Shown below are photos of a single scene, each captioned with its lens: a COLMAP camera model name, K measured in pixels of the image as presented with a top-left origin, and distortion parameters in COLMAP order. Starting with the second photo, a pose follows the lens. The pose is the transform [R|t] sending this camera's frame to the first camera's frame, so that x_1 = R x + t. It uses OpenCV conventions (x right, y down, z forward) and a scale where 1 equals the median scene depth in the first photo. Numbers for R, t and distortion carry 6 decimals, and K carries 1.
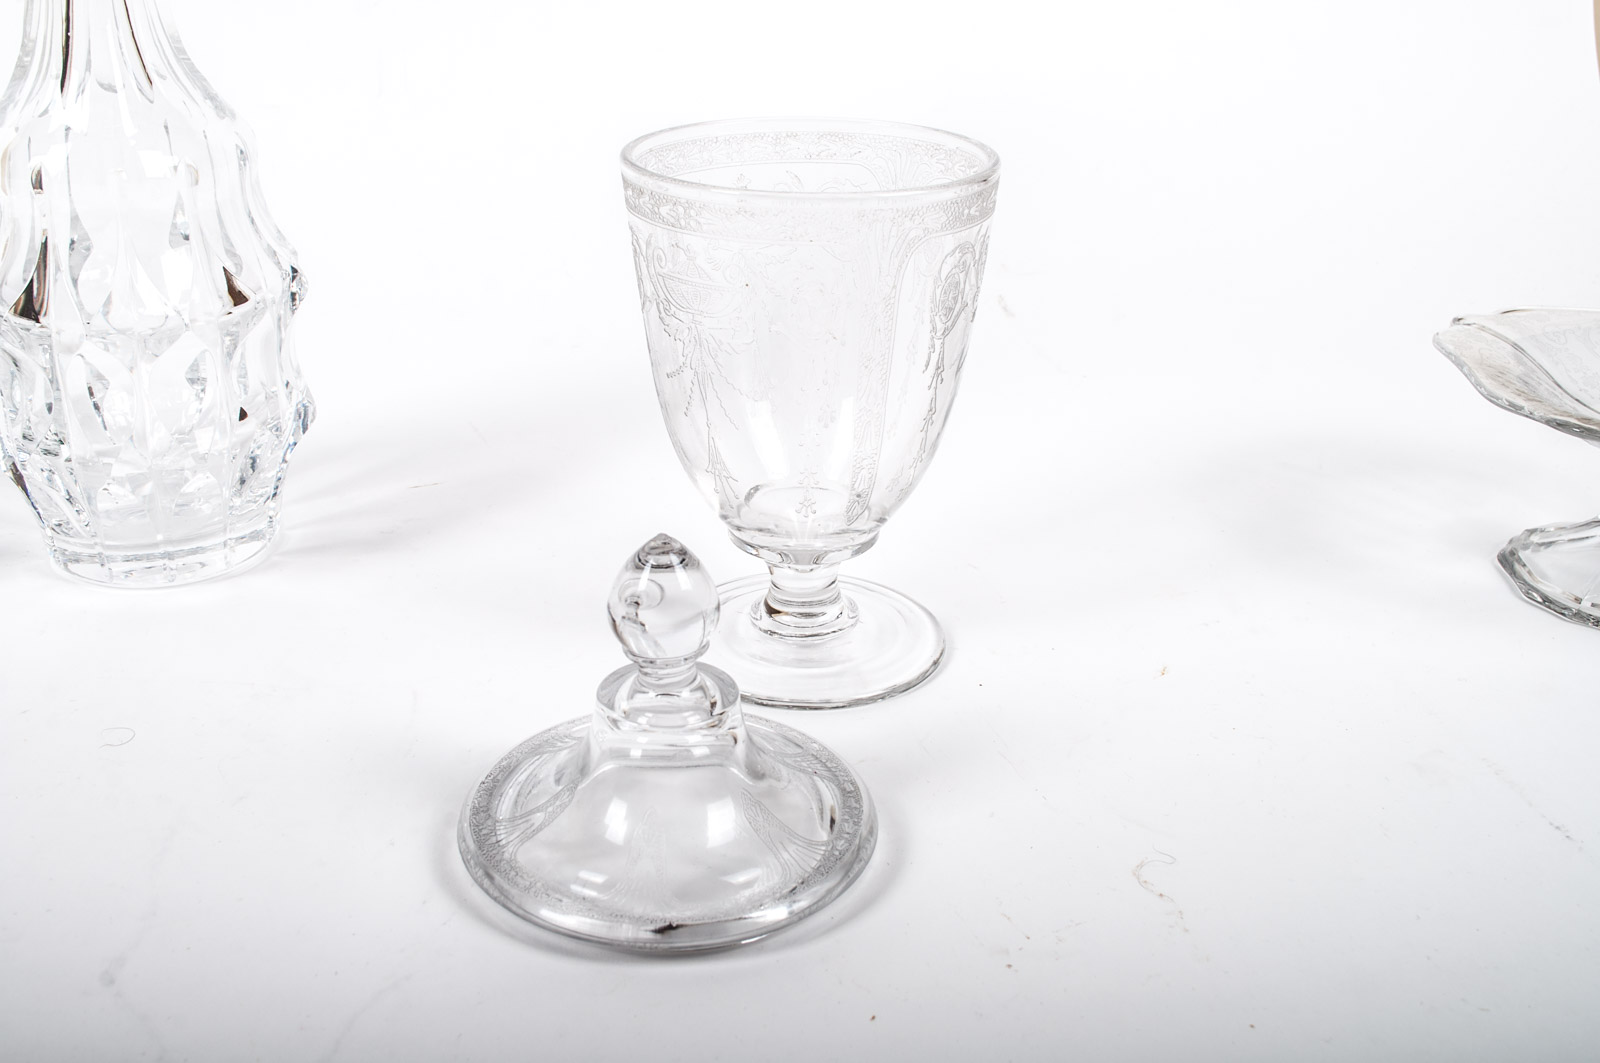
lens RADIAL K [[1755.1, 0, 806.9], [0, 1755.1, 533.9], [0, 0, 1]] dist [-0.082320, 0.000000]
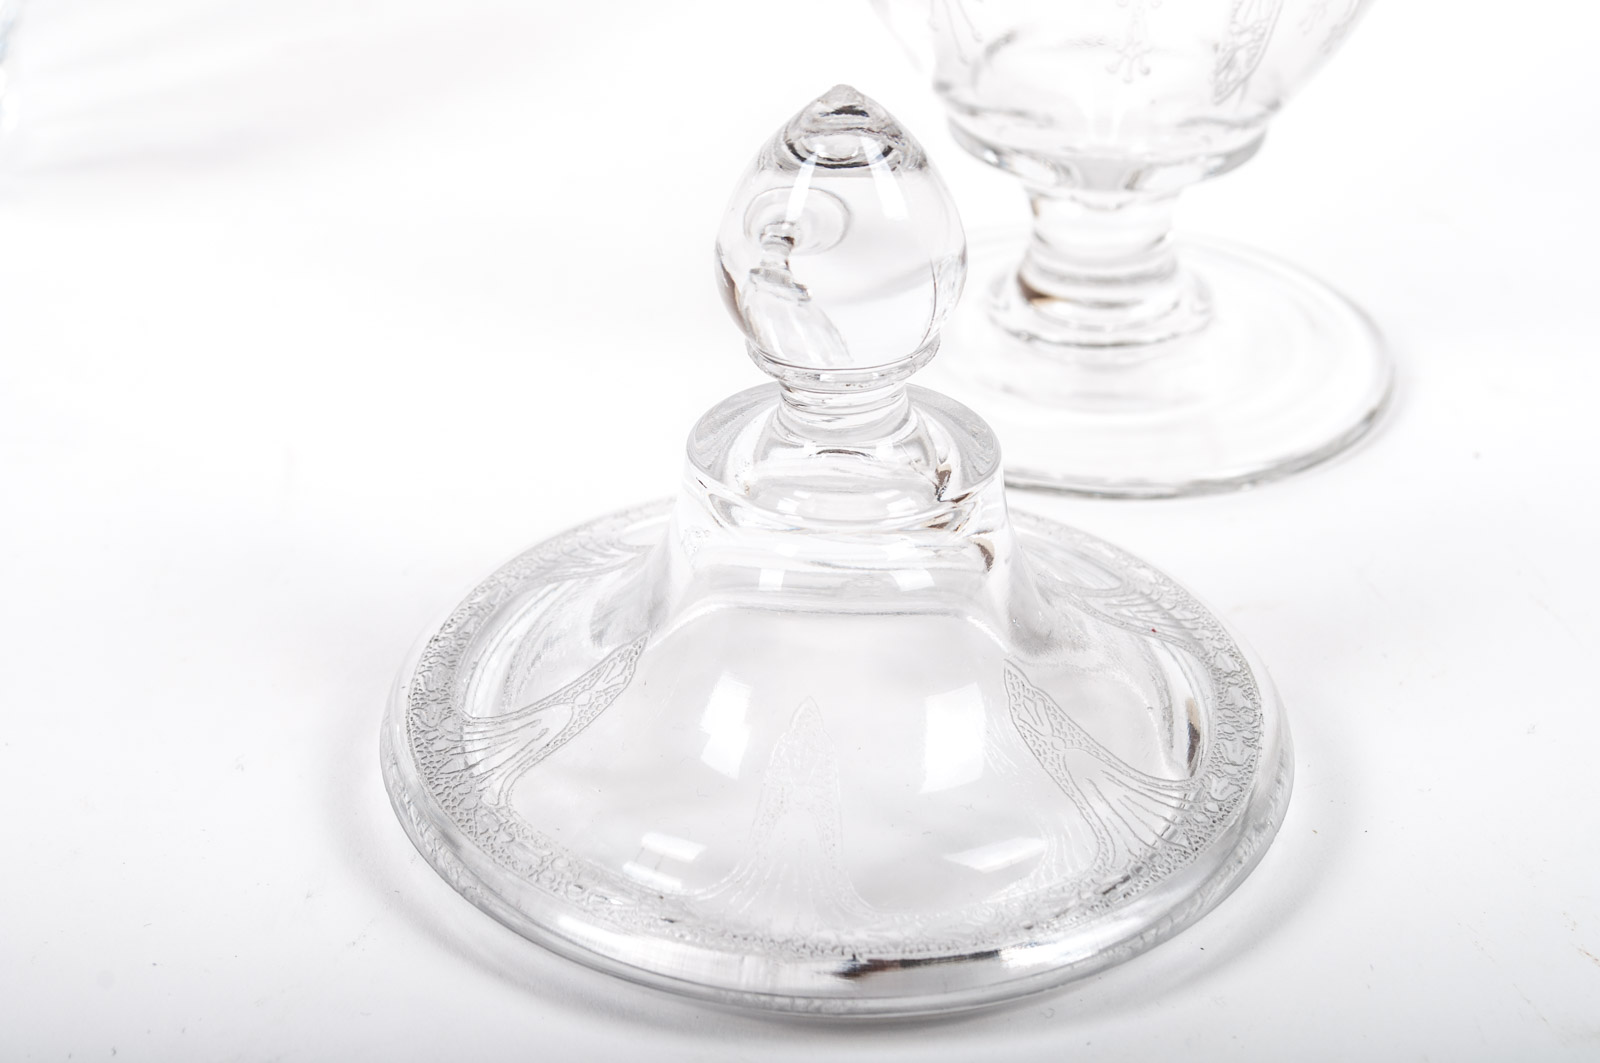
lens RADIAL K [[3008.9, 0, 800.2], [0, 3008.9, 530.3], [0, 0, 1]] dist [-0.158803, 0.000000]
pose [[0.998691, 0.018972, -0.047498, -0.053461], [-0.014237, 0.995072, 0.098127, 0.035959], [0.049126, -0.097322, 0.994040, 0.227290]]
